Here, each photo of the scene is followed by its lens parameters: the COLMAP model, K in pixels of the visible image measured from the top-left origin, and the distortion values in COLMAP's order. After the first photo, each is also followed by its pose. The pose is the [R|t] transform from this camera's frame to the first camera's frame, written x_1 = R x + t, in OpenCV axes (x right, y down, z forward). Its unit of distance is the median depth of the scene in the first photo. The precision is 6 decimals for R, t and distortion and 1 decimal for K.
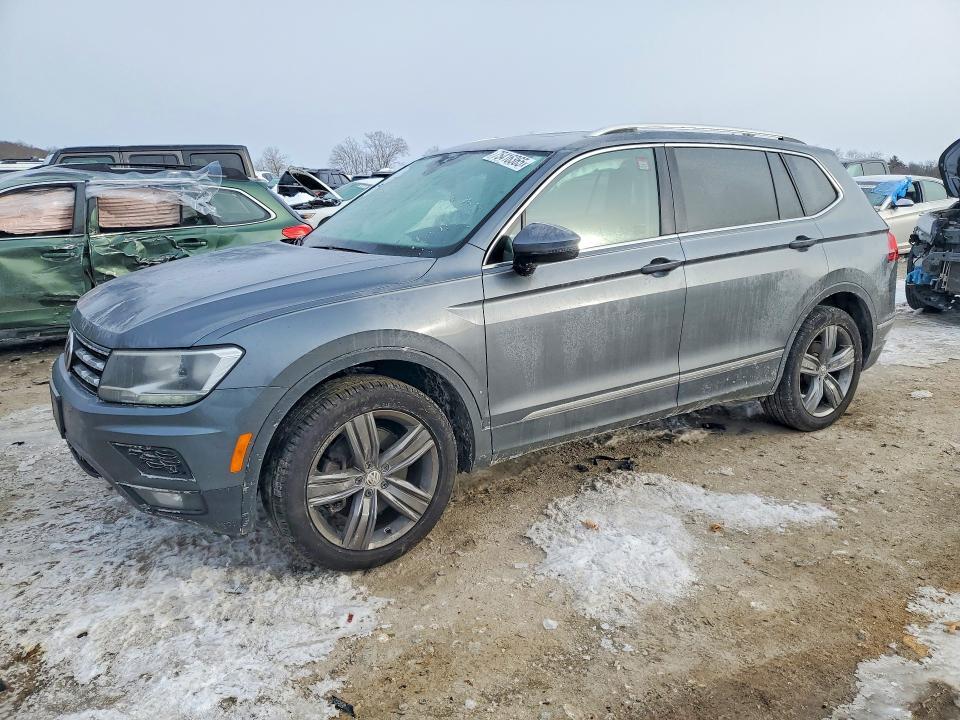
lens RADIAL K [[739.0, 0, 478.2], [0, 739.0, 364.6], [0, 0, 1]] dist [0.008437, -0.000535]
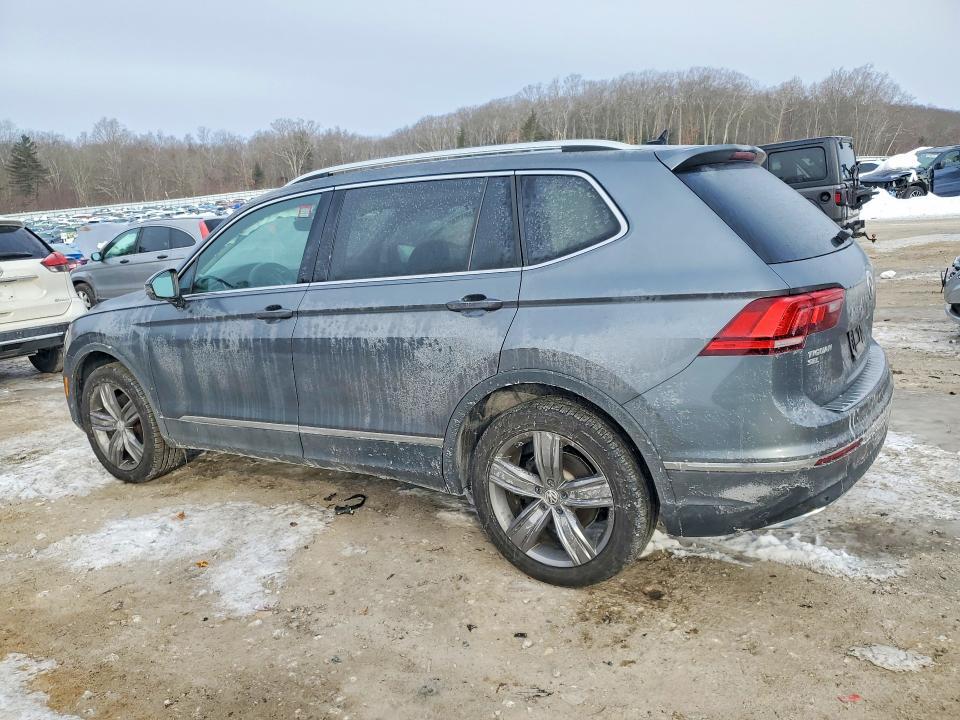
lens RADIAL K [[739.0, 0, 478.2], [0, 739.0, 364.6], [0, 0, 1]] dist [0.008437, -0.000535]
pose [[0.405430, 0.164603, -0.899184, 1.091441], [-0.150355, 0.982265, 0.112018, -0.186588], [0.901676, 0.089781, 0.422989, 0.697231]]
